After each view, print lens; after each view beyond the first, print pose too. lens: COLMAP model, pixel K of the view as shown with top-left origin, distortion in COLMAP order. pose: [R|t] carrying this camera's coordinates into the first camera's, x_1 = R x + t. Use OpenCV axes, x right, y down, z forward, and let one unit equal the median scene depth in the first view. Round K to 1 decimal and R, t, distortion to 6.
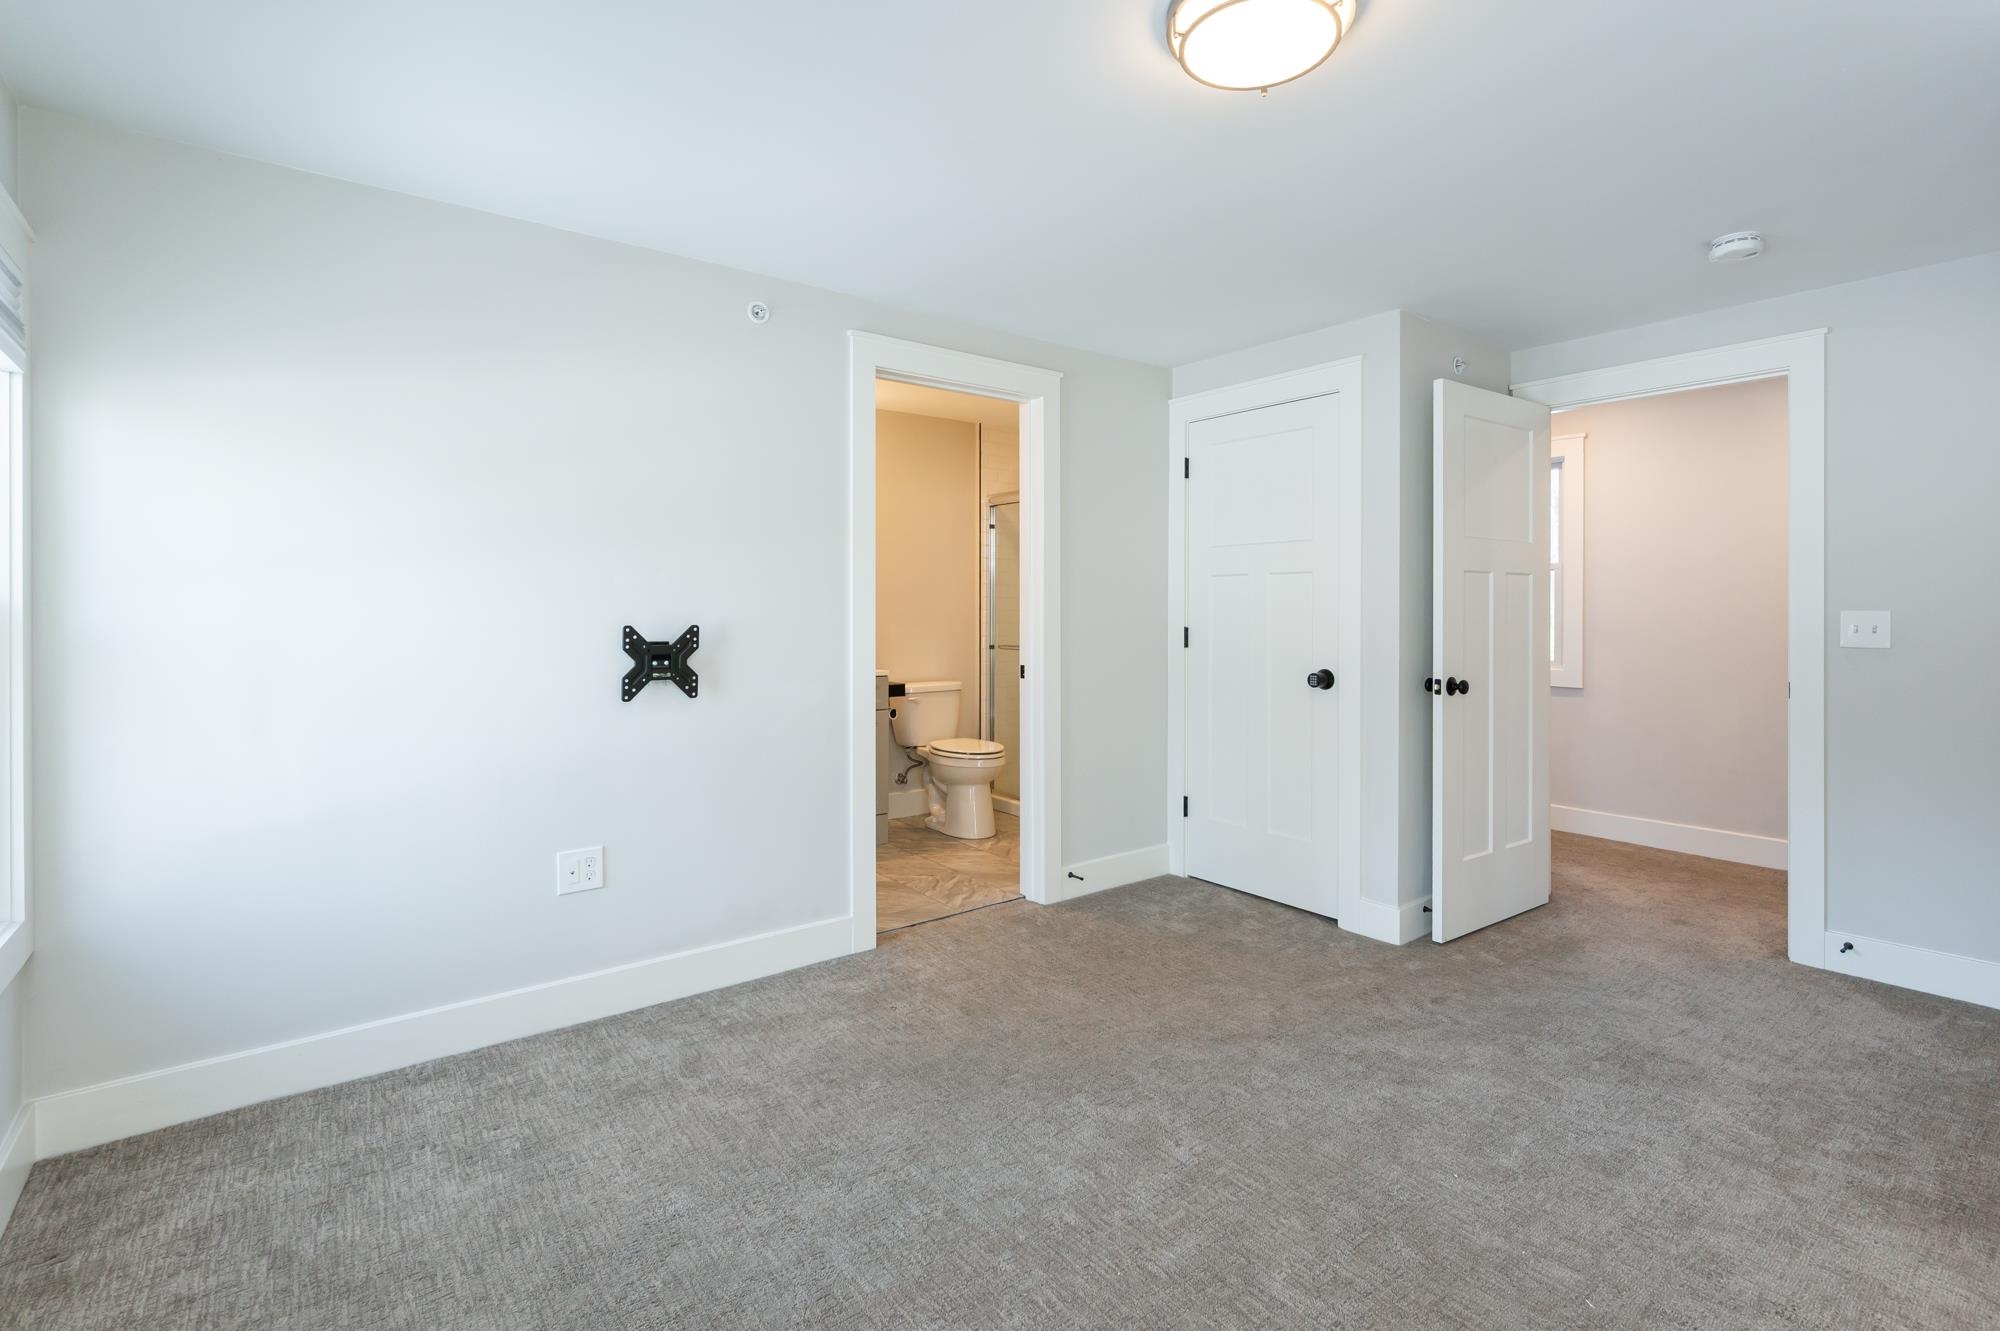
lens RADIAL K [[918.4, 0, 1015.1], [0, 918.4, 619.6], [0, 0, 1]] dist [-0.014206, 0.001026]
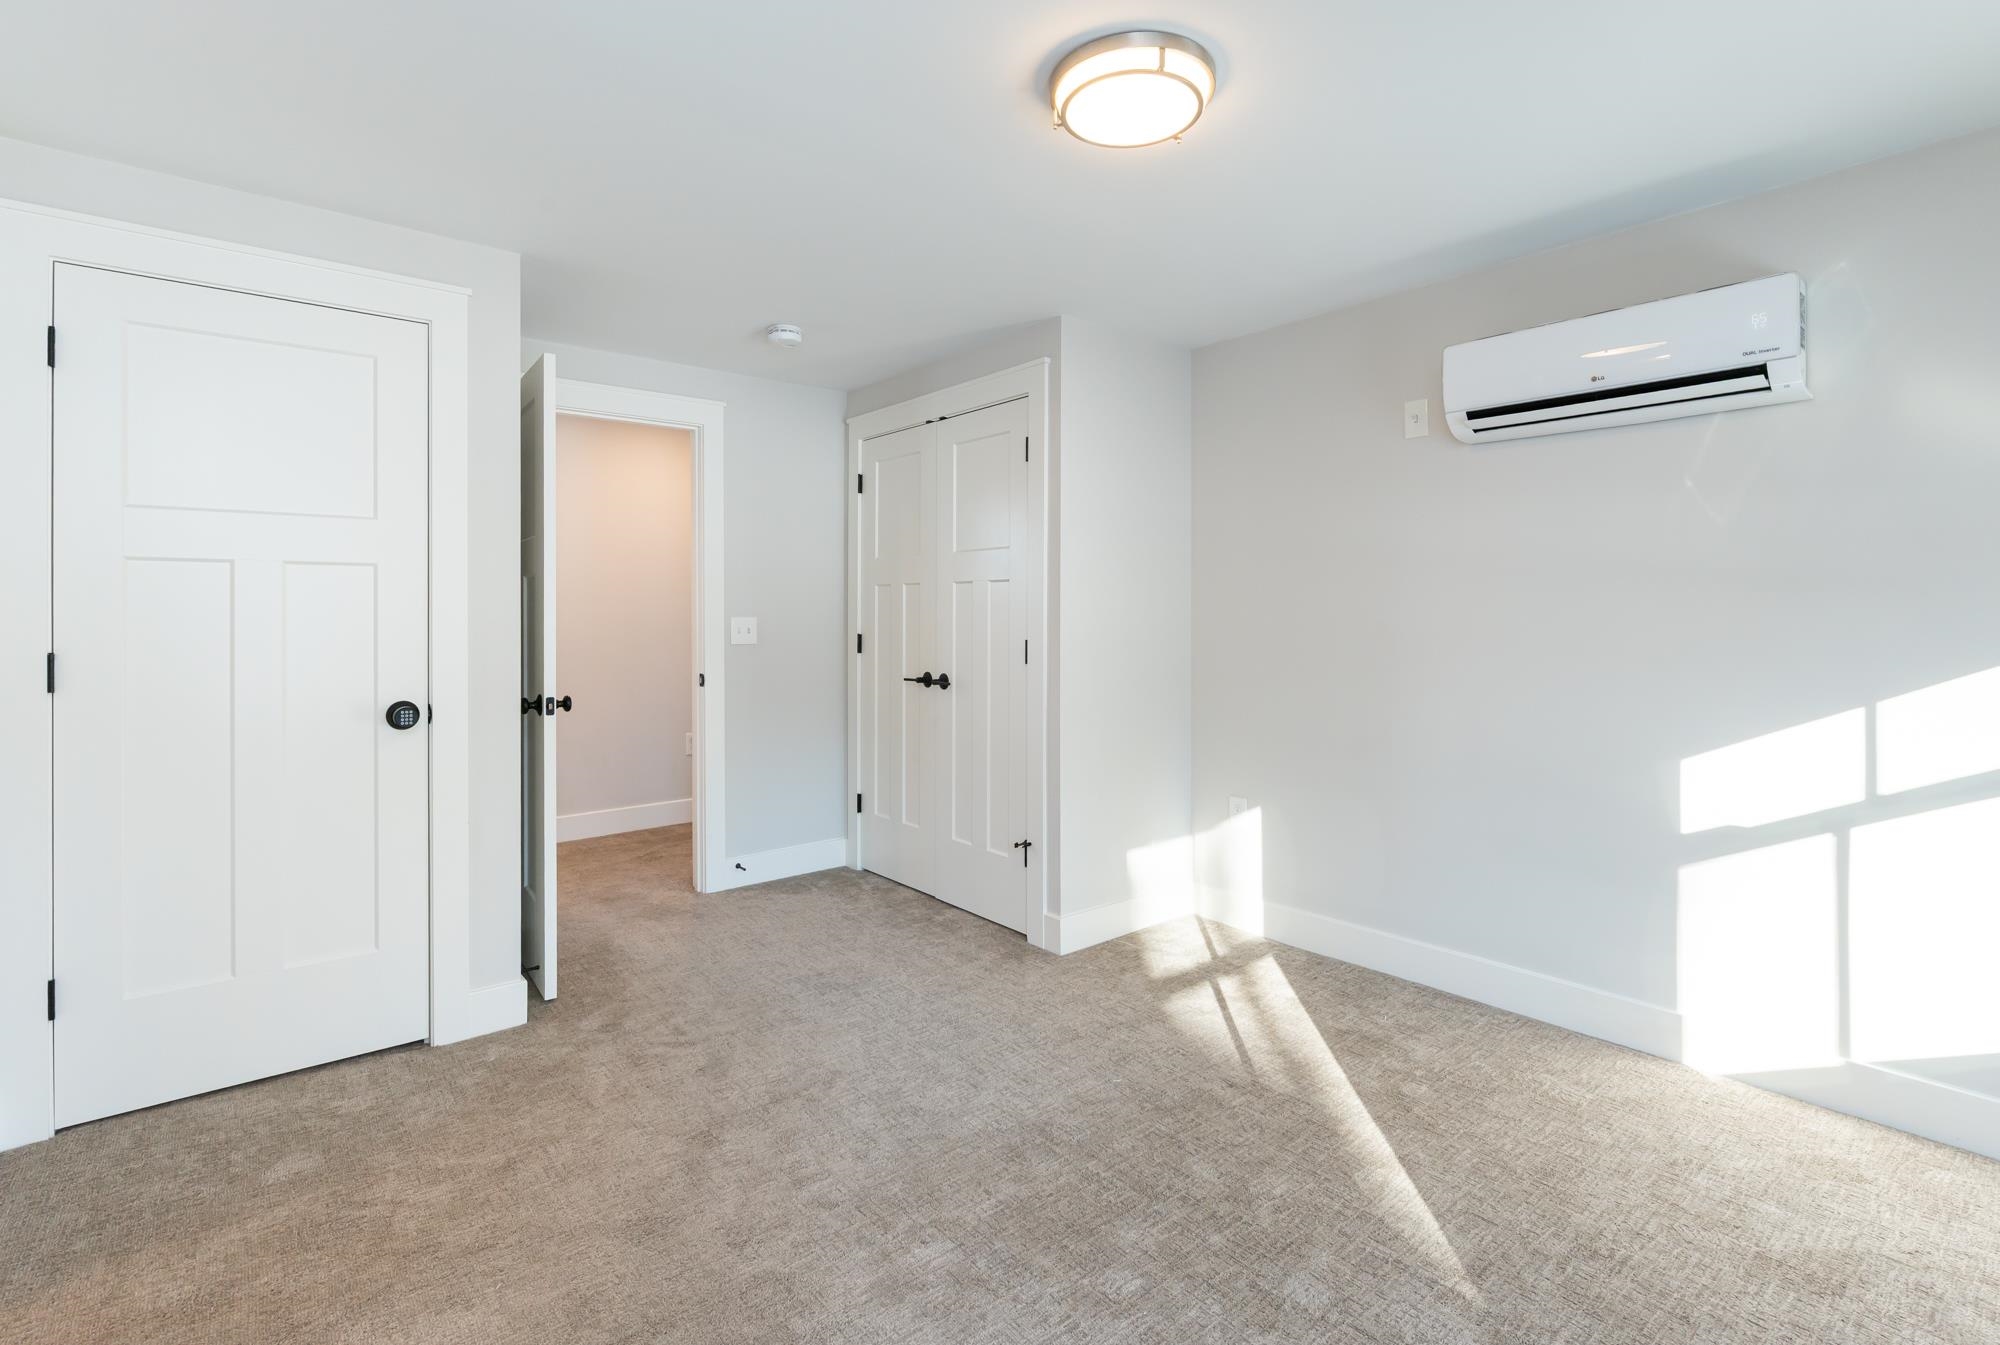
lens RADIAL K [[918.4, 0, 1018.0], [0, 918.4, 620.7], [0, 0, 1]] dist [-0.014206, 0.001026]
pose [[-0.038535, -0.009506, 0.999212, -0.456977], [0.004259, 0.999944, 0.009678, -0.015709], [-0.999248, 0.004628, -0.038492, 0.630346]]
